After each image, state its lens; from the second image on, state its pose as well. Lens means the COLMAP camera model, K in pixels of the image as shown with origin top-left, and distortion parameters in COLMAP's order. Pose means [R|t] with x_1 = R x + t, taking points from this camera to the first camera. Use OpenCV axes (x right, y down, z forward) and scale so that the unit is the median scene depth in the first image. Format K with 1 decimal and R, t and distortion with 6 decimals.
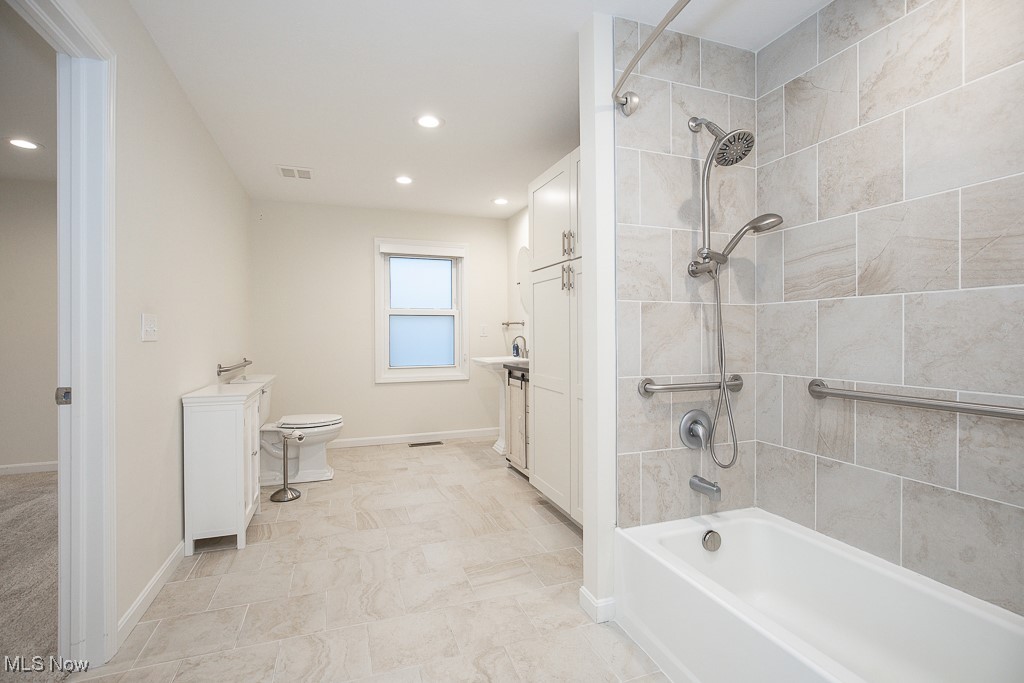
lens RADIAL K [[475.8, 0, 512.1], [0, 475.8, 339.3], [0, 0, 1]] dist [-0.012587, 0.002388]
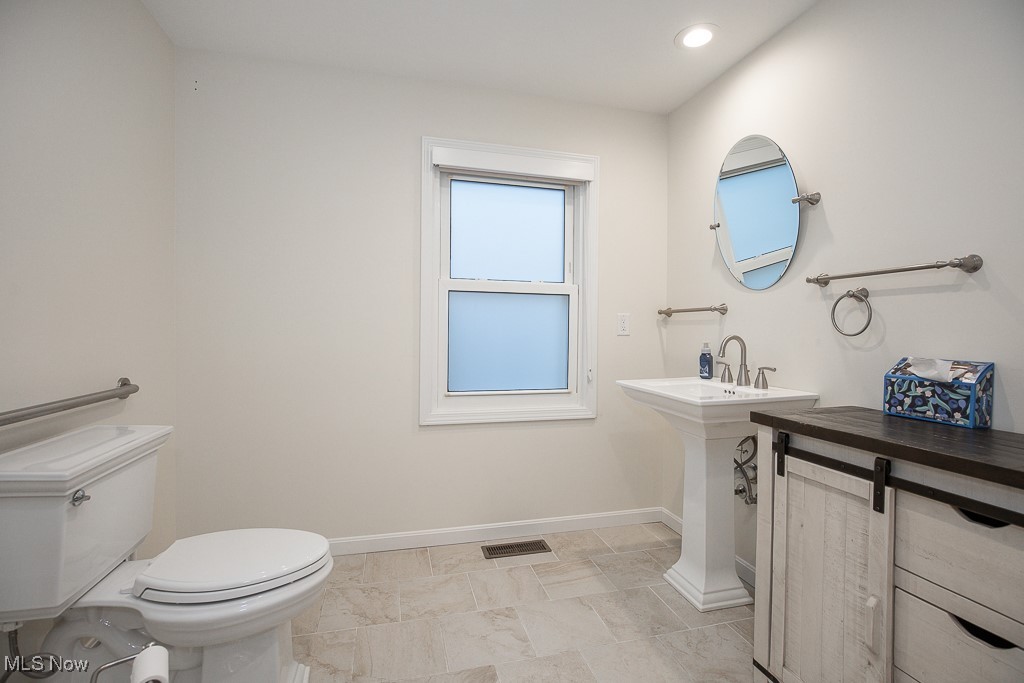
lens RADIAL K [[475.8, 0, 510.7], [0, 475.8, 342.5], [0, 0, 1]] dist [-0.012587, 0.002388]
pose [[0.994918, 0.018503, -0.098974, -0.136560], [-0.017127, 0.999745, 0.014737, -0.003963], [0.099221, -0.012967, 0.994981, 0.484786]]
